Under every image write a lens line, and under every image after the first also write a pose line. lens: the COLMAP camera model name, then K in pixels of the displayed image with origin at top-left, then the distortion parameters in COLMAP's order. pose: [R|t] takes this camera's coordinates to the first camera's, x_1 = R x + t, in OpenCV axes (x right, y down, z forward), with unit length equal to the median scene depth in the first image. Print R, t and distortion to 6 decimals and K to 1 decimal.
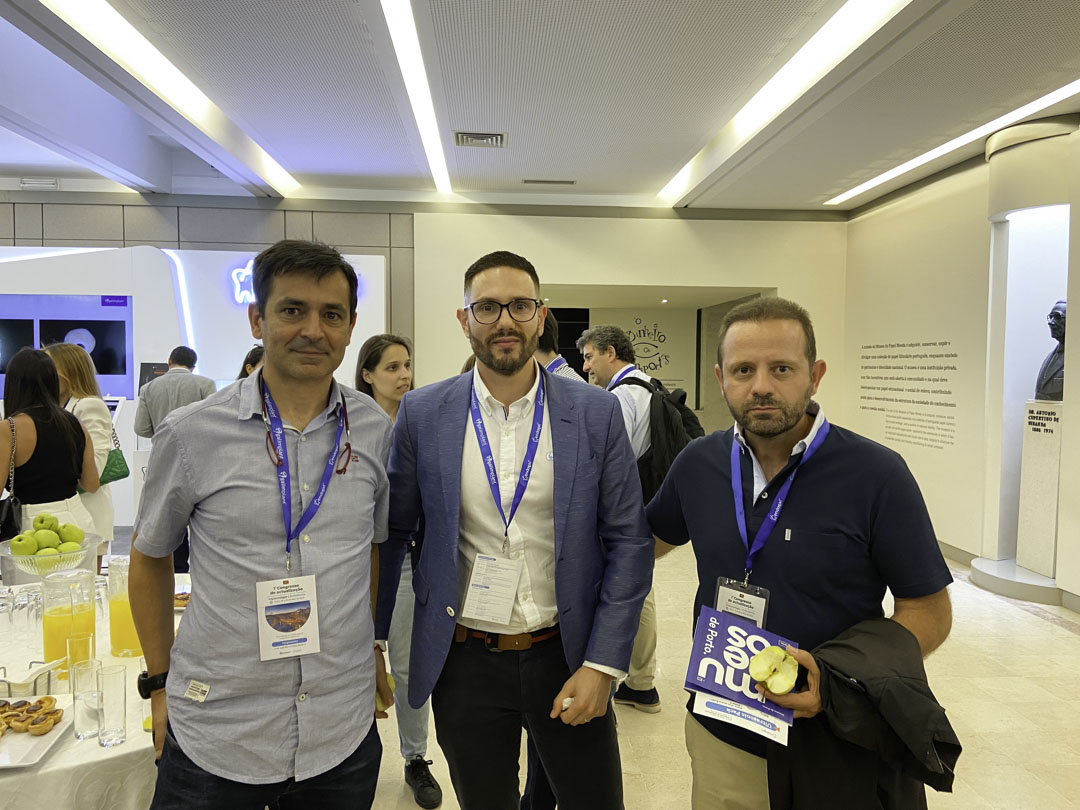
lens RADIAL K [[804.4, 0, 540.0], [0, 804.4, 405.0], [0, 0, 1]] dist [0.012305, 0.000970]
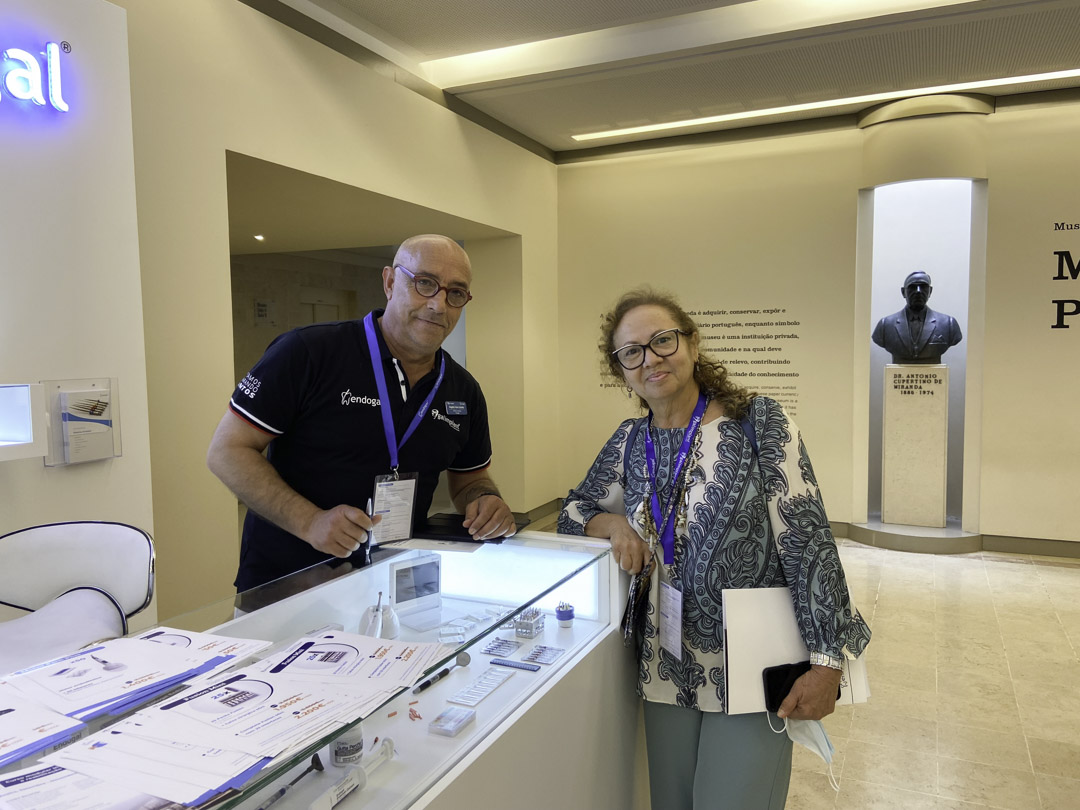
lens RADIAL K [[804.4, 0, 540.0], [0, 804.4, 405.0], [0, 0, 1]] dist [0.012305, 0.000970]
pose [[0.485518, -0.070497, 0.871380, -0.479588], [0.055633, 0.997215, 0.049679, -0.028641], [-0.872455, 0.024357, 0.488087, 0.796524]]
